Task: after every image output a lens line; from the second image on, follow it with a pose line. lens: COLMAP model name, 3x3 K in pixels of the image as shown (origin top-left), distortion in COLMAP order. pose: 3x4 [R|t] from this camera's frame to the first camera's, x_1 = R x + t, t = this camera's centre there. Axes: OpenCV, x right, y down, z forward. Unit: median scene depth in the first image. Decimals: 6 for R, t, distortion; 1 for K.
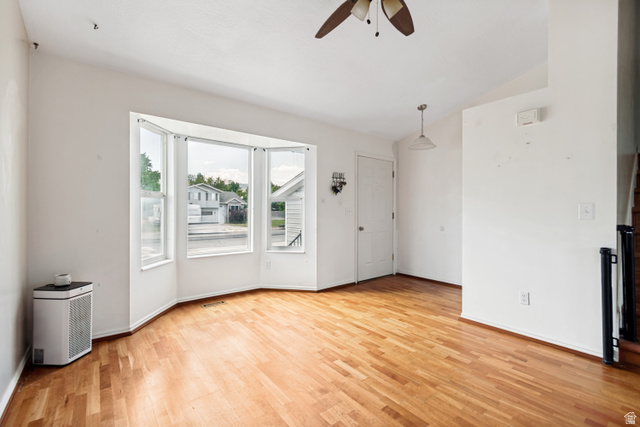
lens RADIAL K [[288.2, 0, 321.7], [0, 288.2, 212.4], [0, 0, 1]] dist [0.001107, 0.000020]
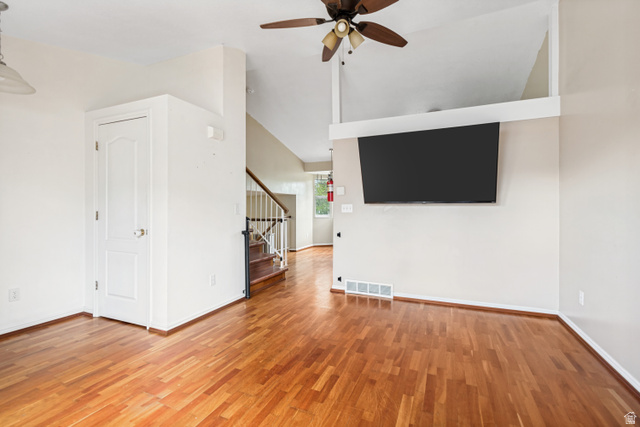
lens RADIAL K [[282.7, 0, 324.7], [0, 282.7, 209.5], [0, 0, 1]] dist [0.001183, 0.000107]
pose [[-0.483695, -0.002584, 0.875233, -0.612763], [-0.000705, 0.999996, 0.002563, -0.004844], [-0.875237, 0.000622, -0.483695, 1.249127]]
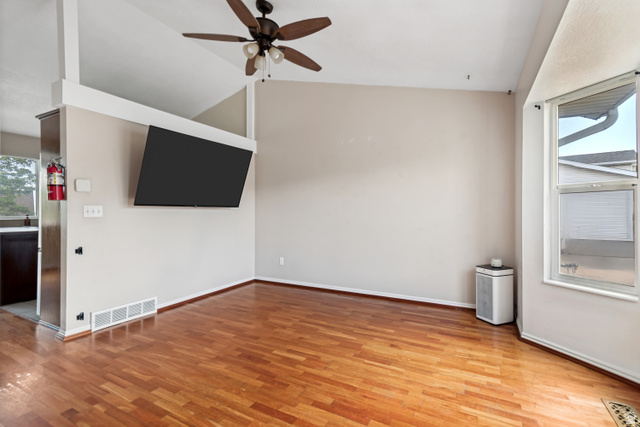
lens RADIAL K [[288.2, 0, 321.7], [0, 288.2, 212.4], [0, 0, 1]] dist [0.001107, 0.000020]
pose [[-0.916573, 0.001162, -0.399866, 0.364921], [0.001045, 0.999999, 0.000511, -0.002452], [0.399866, 0.000051, -0.916573, 1.782280]]
